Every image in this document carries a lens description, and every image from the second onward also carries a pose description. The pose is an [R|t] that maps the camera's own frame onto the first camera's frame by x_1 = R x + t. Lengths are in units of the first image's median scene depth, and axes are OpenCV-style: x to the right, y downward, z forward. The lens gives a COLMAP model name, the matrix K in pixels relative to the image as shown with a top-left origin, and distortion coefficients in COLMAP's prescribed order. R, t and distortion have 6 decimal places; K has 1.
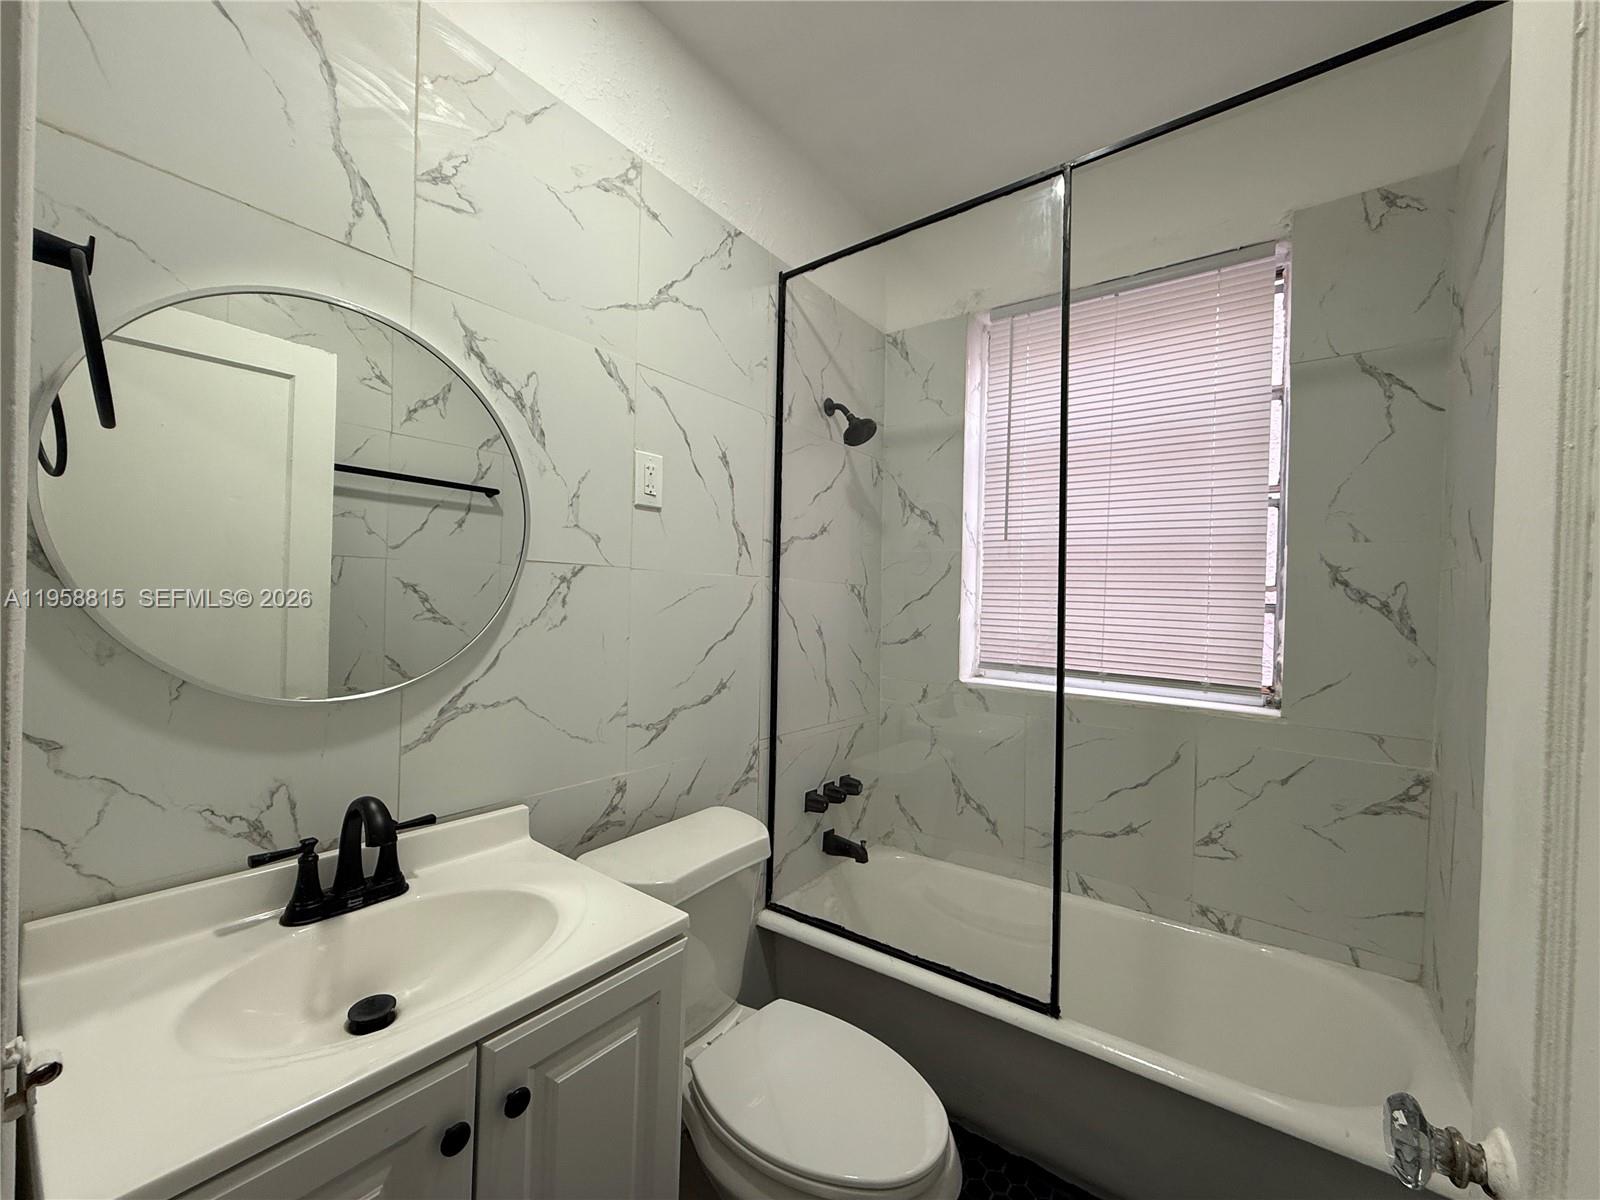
lens RADIAL K [[638.0, 0, 793.0], [0, 638.0, 599.7], [0, 0, 1]] dist [0.001309, -0.000165]
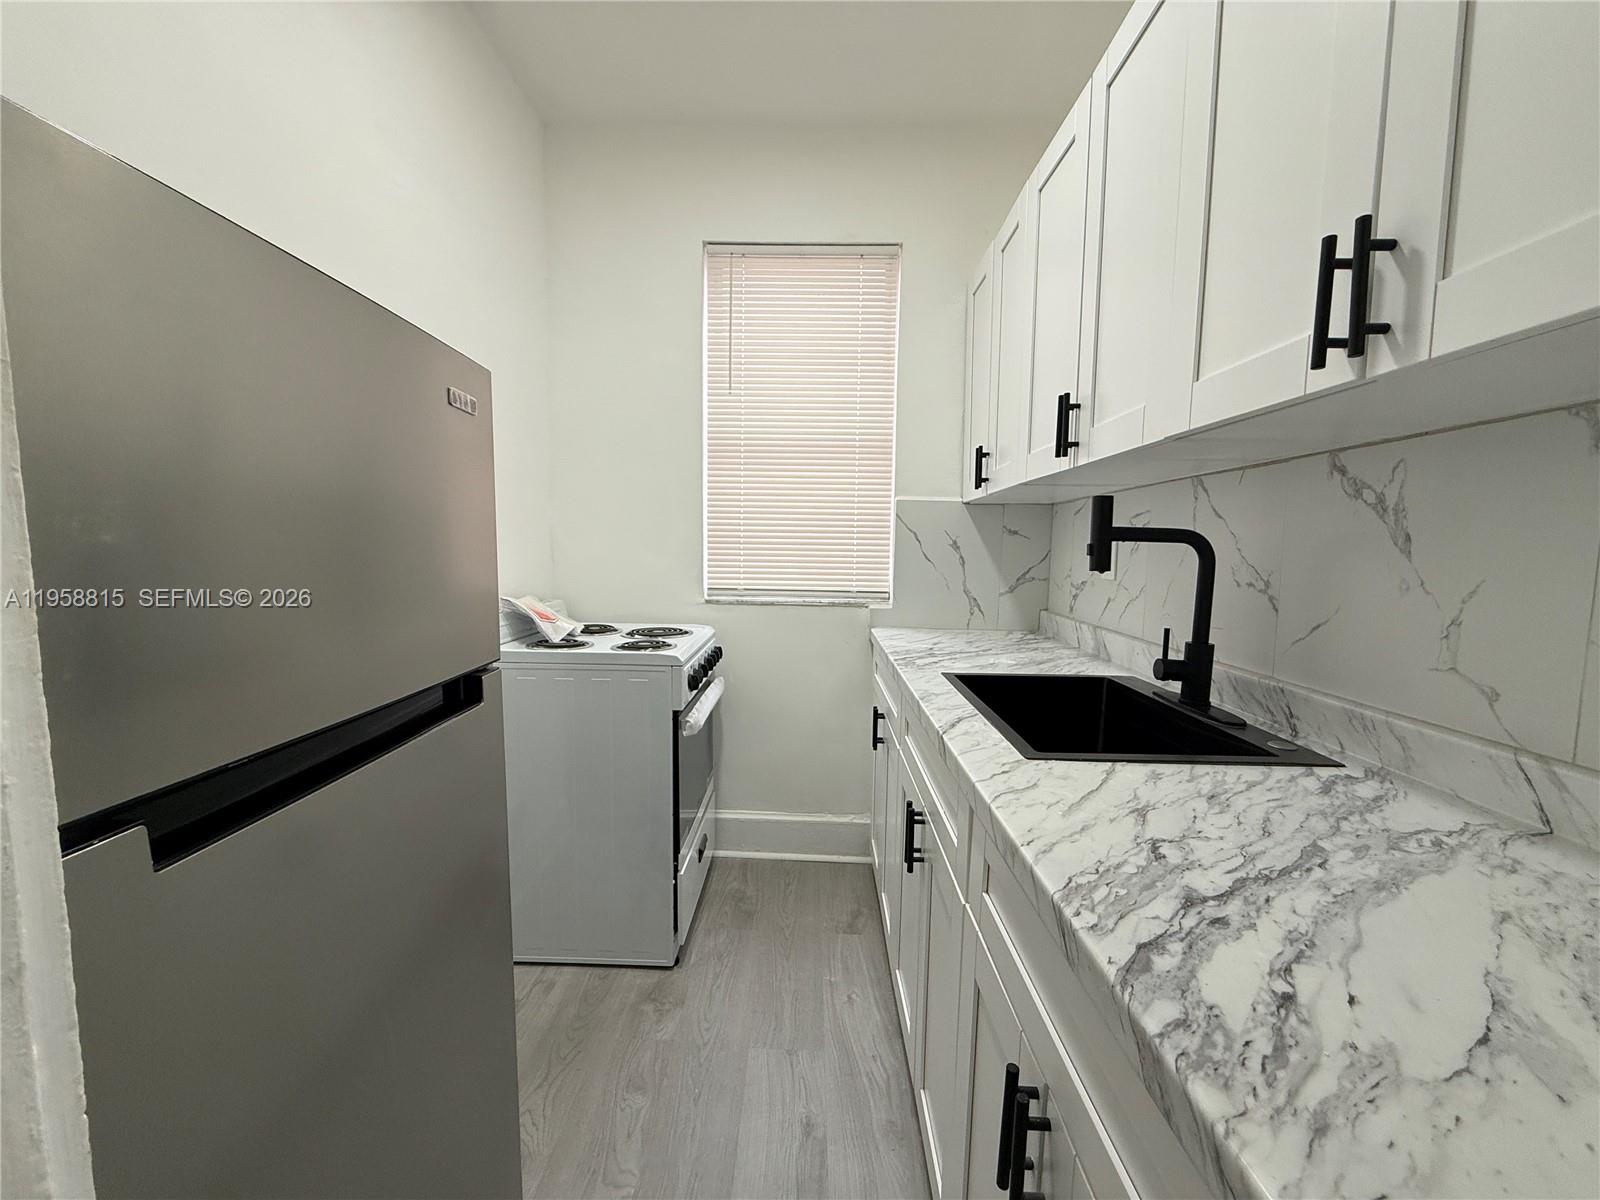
lens RADIAL K [[638.0, 0, 795.3], [0, 638.0, 604.0], [0, 0, 1]] dist [0.001309, -0.000165]
pose [[-0.805936, 0.014069, -0.591836, 0.527764], [-0.040804, 0.996020, 0.079242, -0.189178], [0.590595, 0.088013, -0.802154, 1.033356]]
